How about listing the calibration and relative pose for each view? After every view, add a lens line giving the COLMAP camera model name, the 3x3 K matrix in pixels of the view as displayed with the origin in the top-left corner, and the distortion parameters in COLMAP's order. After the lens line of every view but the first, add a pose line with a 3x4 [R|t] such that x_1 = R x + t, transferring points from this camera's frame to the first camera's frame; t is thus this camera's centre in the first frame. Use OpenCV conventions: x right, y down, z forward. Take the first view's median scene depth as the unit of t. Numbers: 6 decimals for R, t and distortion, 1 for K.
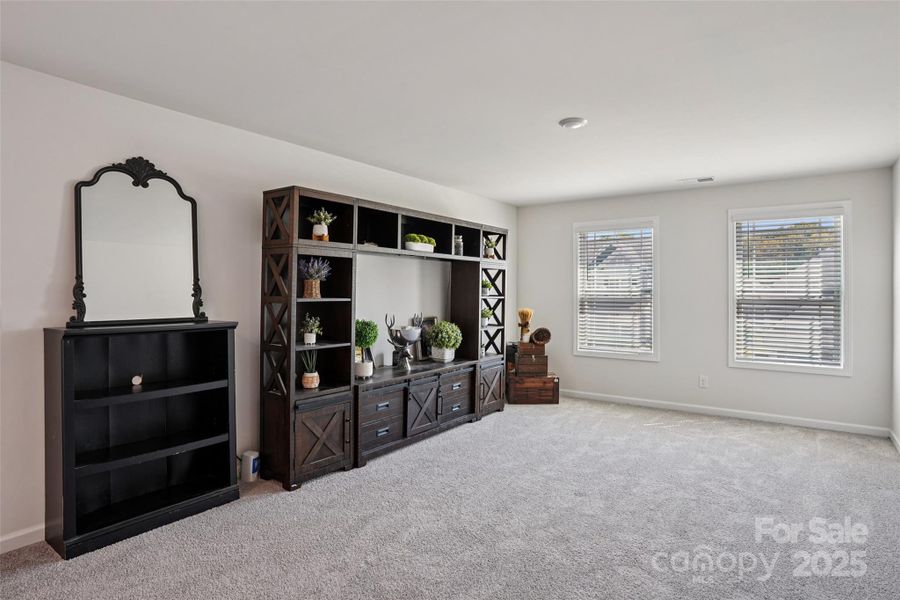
lens RADIAL K [[489.1, 0, 451.2], [0, 489.1, 313.0], [0, 0, 1]] dist [-0.077098, 0.051451]
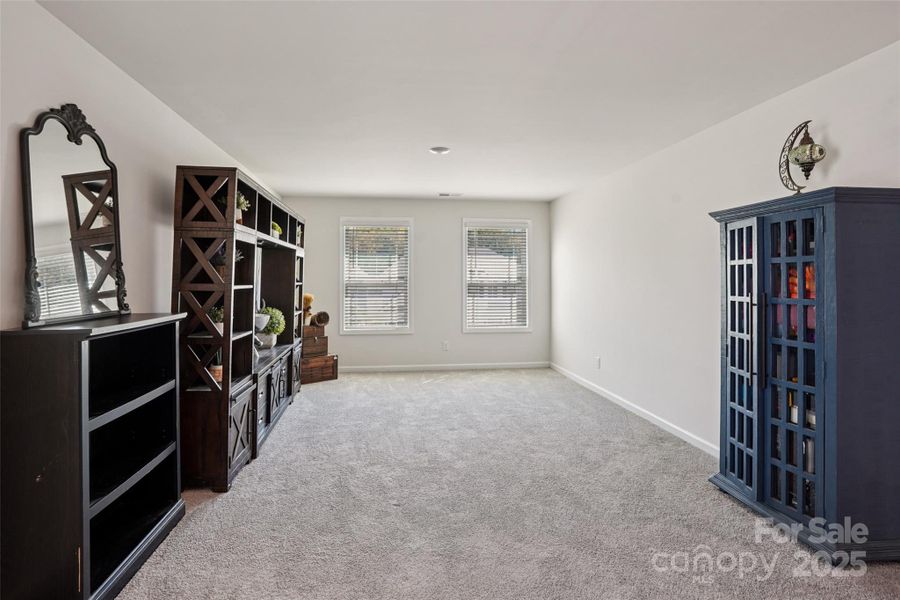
lens RADIAL K [[488.7, 0, 452.8], [0, 488.7, 300.8], [0, 0, 1]] dist [-0.075962, 0.039698]
pose [[0.720669, -0.032428, 0.692521, -0.506071], [0.030050, 0.999428, 0.015529, -0.001660], [-0.692628, 0.009619, 0.721231, 0.016859]]
